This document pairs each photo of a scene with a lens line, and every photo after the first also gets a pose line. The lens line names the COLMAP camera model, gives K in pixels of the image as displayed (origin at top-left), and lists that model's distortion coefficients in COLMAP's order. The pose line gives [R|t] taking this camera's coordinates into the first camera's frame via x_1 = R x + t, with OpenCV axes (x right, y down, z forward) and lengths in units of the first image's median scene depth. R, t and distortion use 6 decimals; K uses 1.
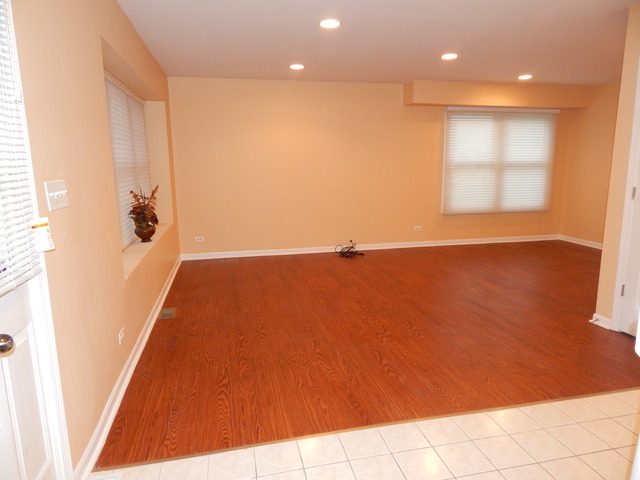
lens RADIAL K [[417.9, 0, 319.9], [0, 417.9, 244.1], [0, 0, 1]] dist [0.001374, -0.001075]
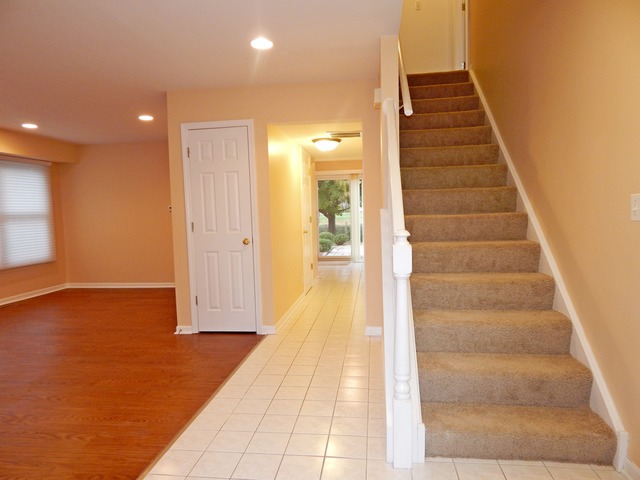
lens RADIAL K [[417.9, 0, 319.2], [0, 417.9, 238.2], [0, 0, 1]] dist [0.001374, -0.001075]
pose [[0.348228, -0.065792, 0.935098, -0.331320], [0.205321, 0.978665, -0.007604, 0.007805], [-0.914648, 0.194643, 0.354307, 0.130663]]
